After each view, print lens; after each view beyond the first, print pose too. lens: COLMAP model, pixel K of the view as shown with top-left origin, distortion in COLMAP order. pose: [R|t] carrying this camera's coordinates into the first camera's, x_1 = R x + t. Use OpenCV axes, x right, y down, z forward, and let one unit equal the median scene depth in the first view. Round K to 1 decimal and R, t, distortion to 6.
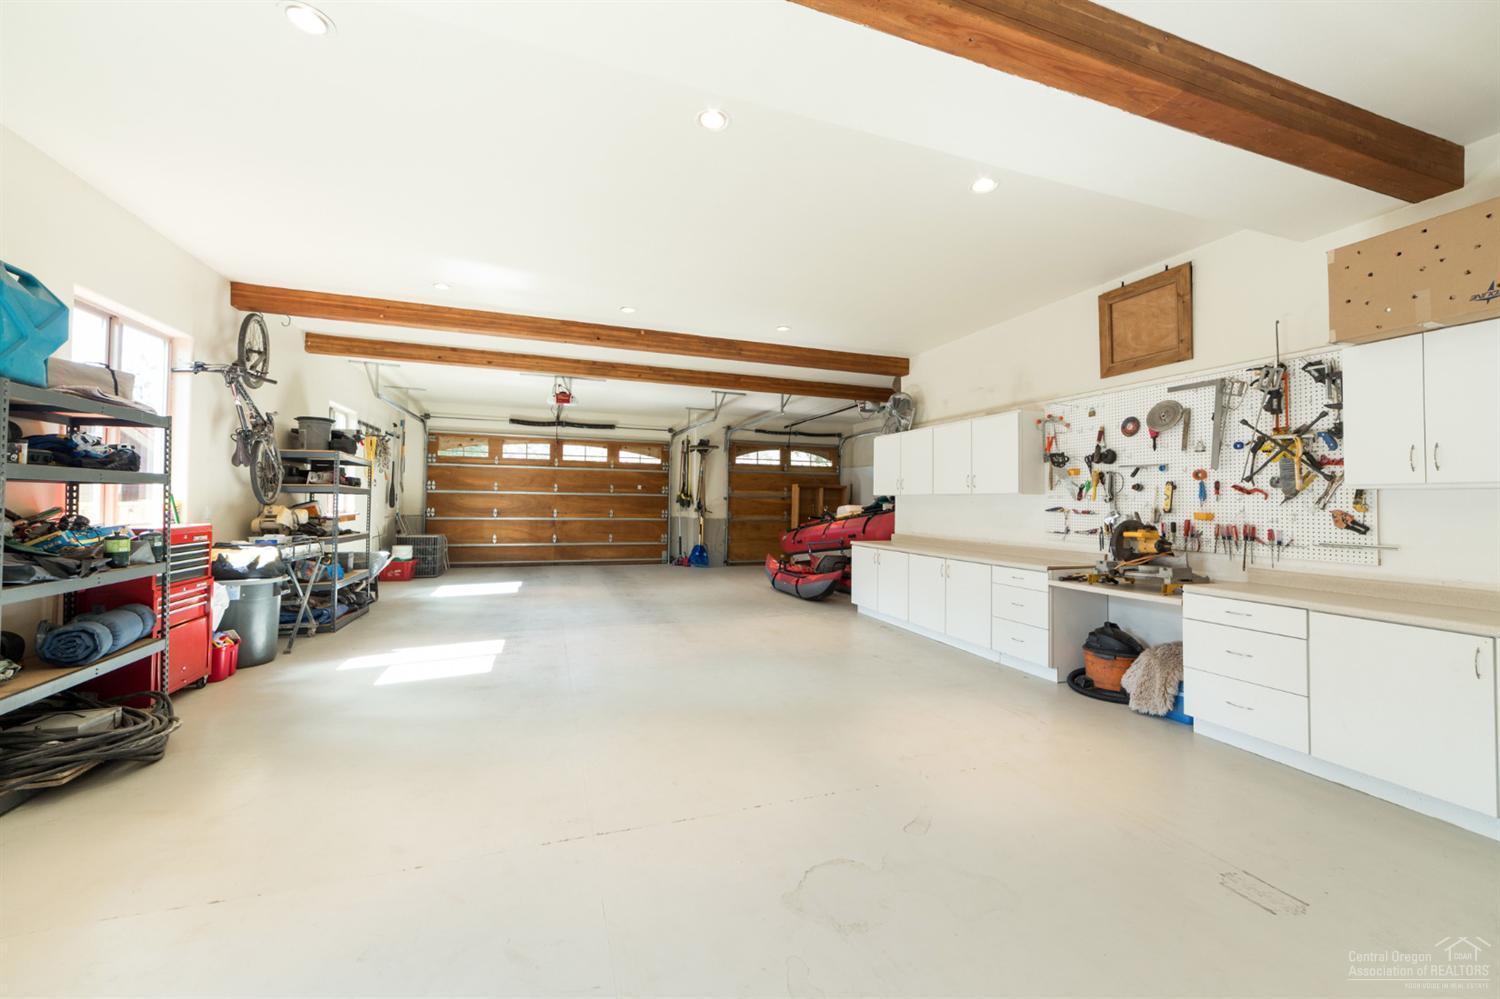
lens RADIAL K [[575.8, 0, 746.8], [0, 575.8, 495.9], [0, 0, 1]] dist [0.002540, 0.000196]
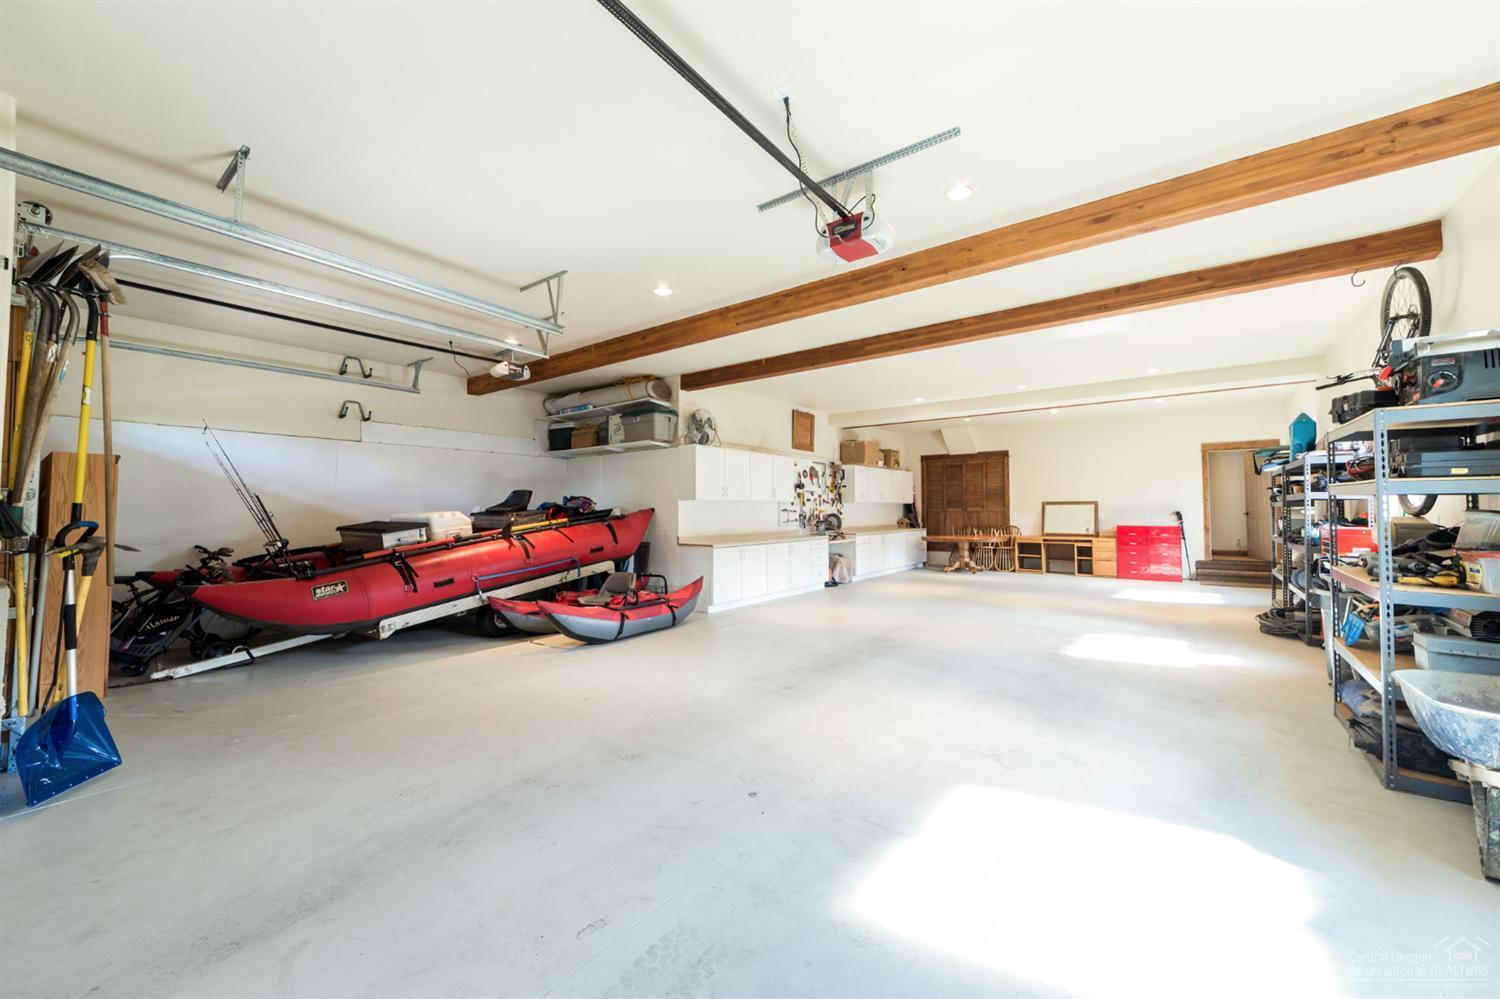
lens RADIAL K [[575.8, 0, 748.2], [0, 575.8, 503.2], [0, 0, 1]] dist [0.002540, 0.000196]
pose [[-0.534174, -0.000664, 0.845375, -1.147516], [-0.013301, 0.999883, -0.007620, 0.018252], [-0.845270, -0.015315, -0.534120, 2.364162]]
